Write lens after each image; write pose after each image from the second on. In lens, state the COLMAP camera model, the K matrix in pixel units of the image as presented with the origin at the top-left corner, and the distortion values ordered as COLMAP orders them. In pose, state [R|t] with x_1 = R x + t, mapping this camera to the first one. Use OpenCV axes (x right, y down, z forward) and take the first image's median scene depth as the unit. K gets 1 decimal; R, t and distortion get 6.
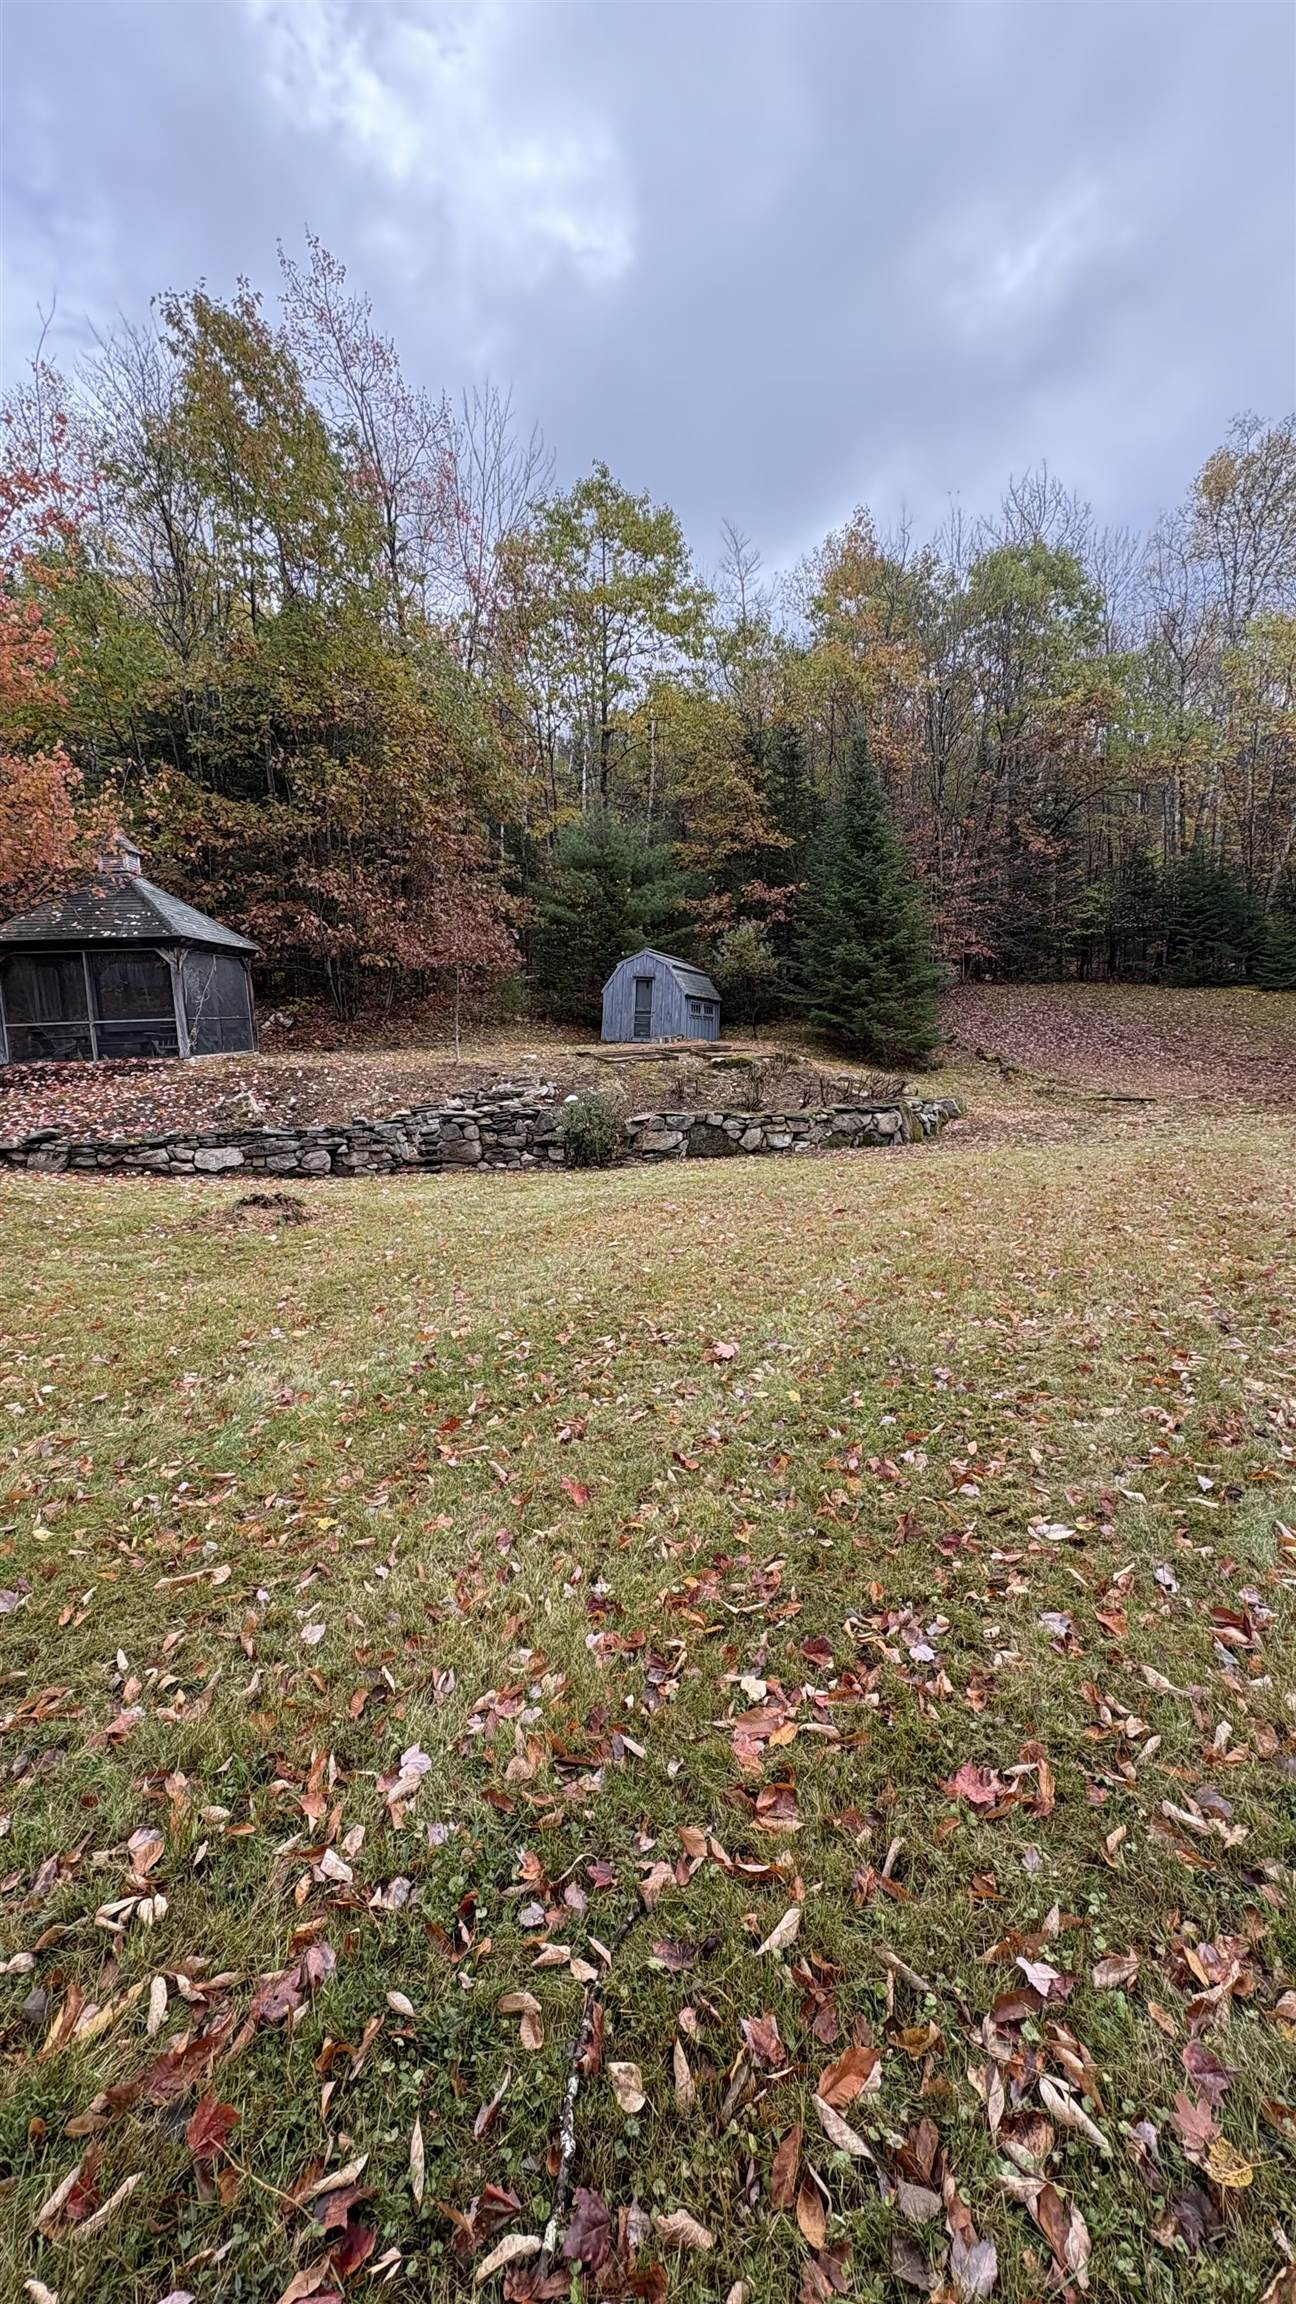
lens RADIAL K [[906.3, 0, 647.5], [0, 906.3, 1151.0], [0, 0, 1]] dist [-0.001789, 0.000317]
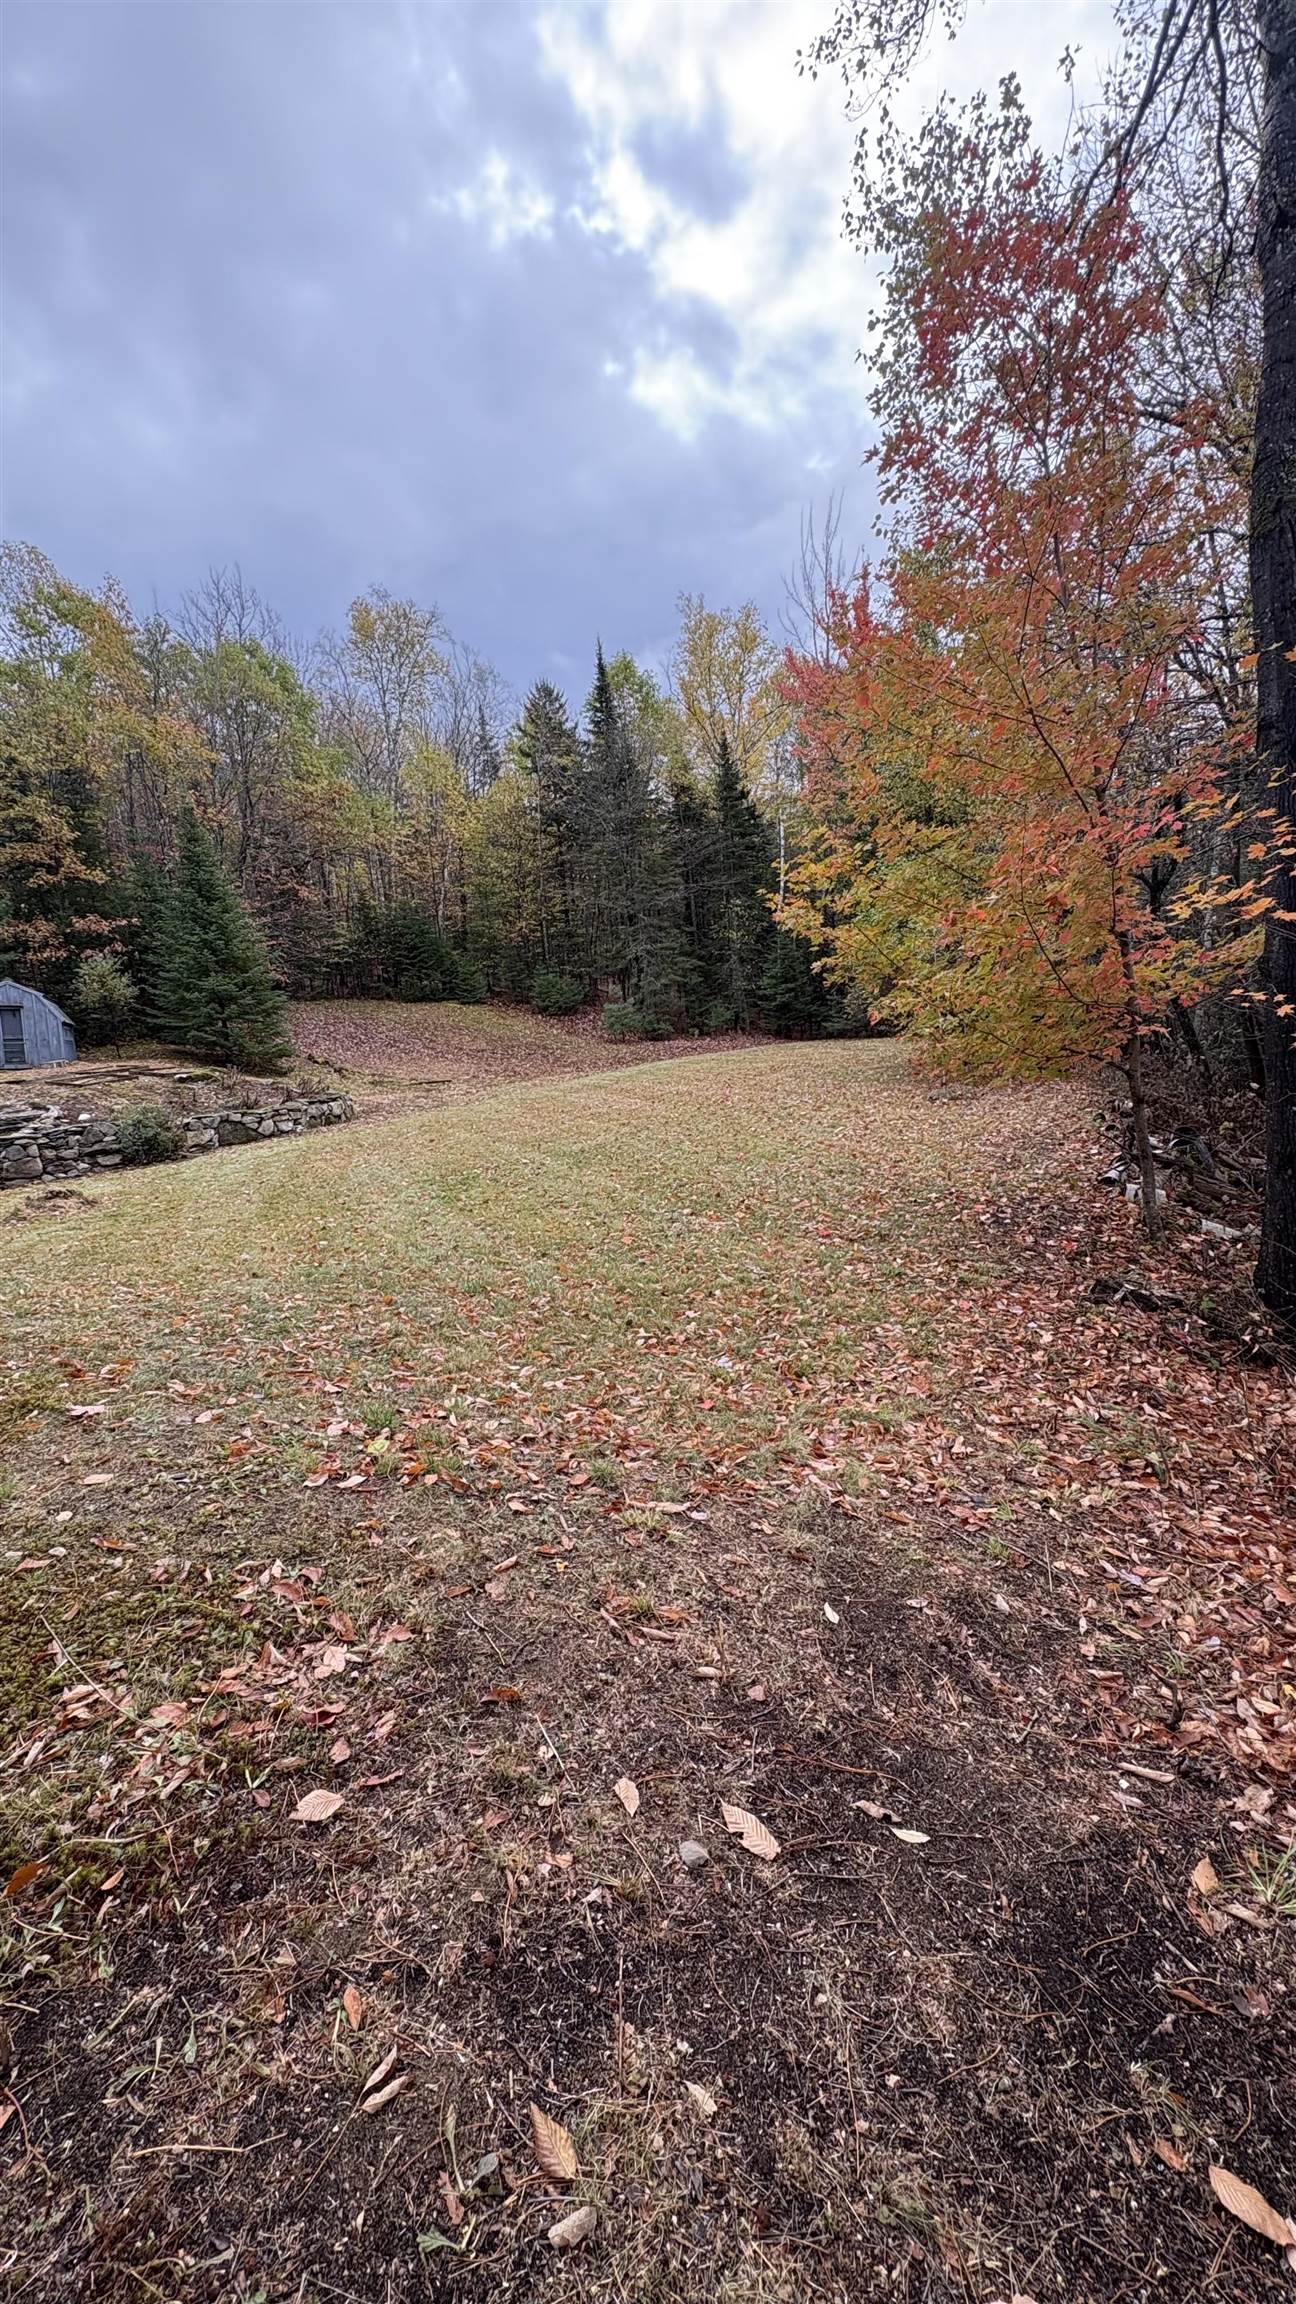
lens RADIAL K [[906.3, 0, 649.0], [0, 906.3, 1149.3], [0, 0, 1]] dist [-0.001789, 0.000317]
pose [[0.643975, -0.137853, 0.752524, -0.547845], [0.142553, 0.988027, 0.059004, 0.021383], [-0.751648, 0.069277, 0.655916, -0.355853]]
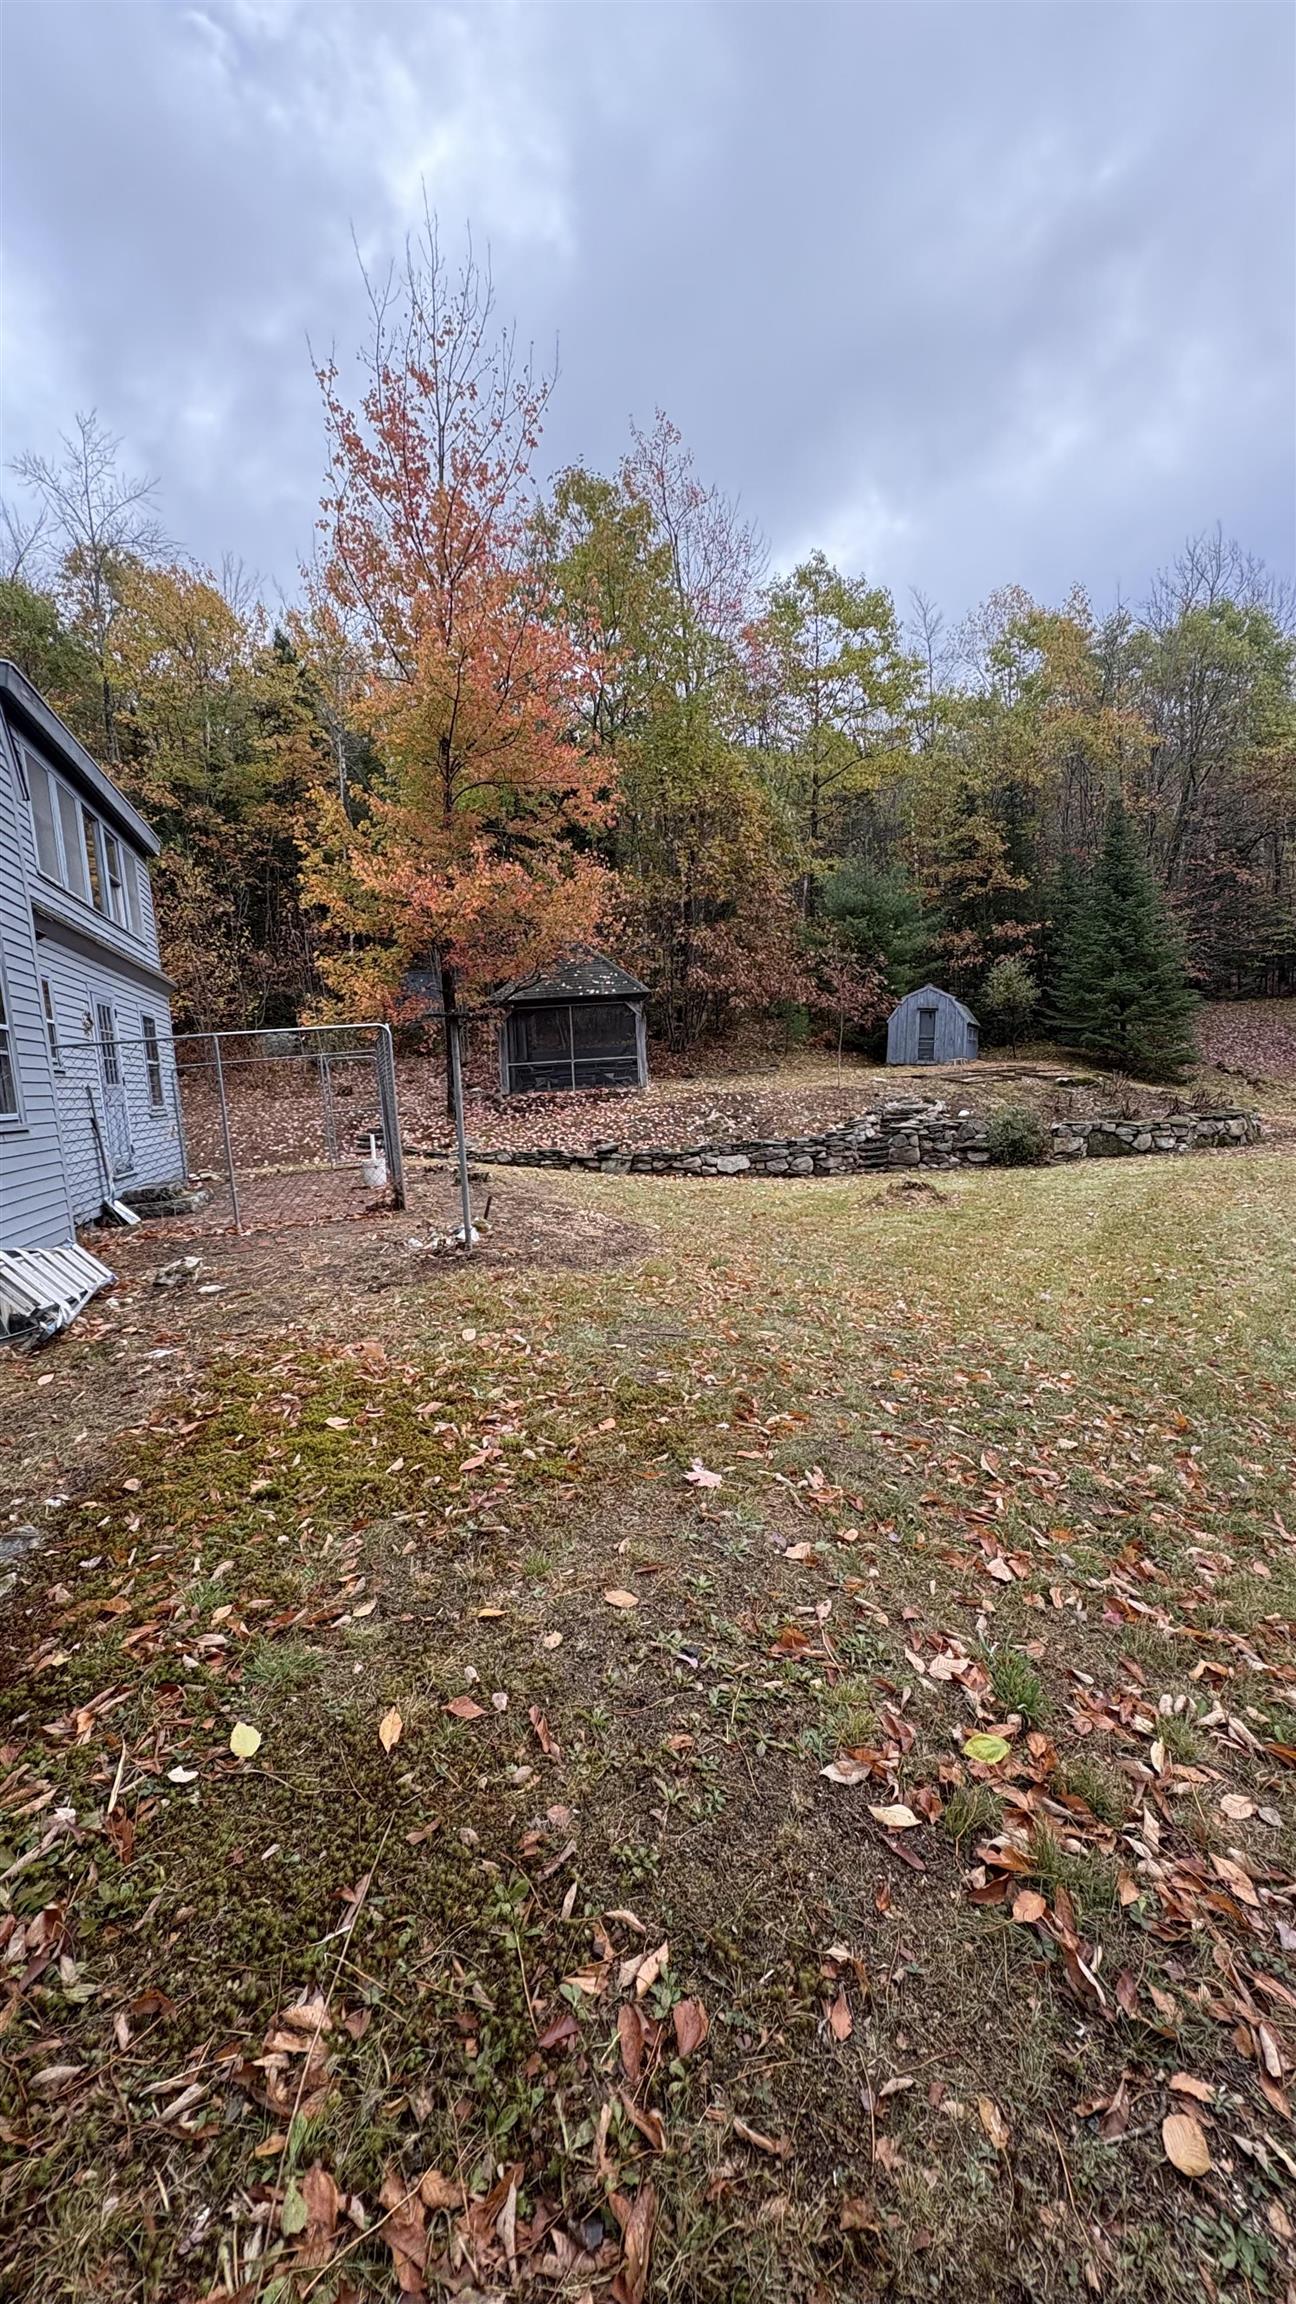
lens RADIAL K [[906.3, 0, 646.8], [0, 906.3, 1150.8], [0, 0, 1]] dist [-0.001789, 0.000317]
pose [[0.997775, -0.016401, -0.064615, -0.476719], [0.015146, 0.999688, -0.019863, 0.013295], [0.064921, 0.018840, 0.997713, -0.293824]]
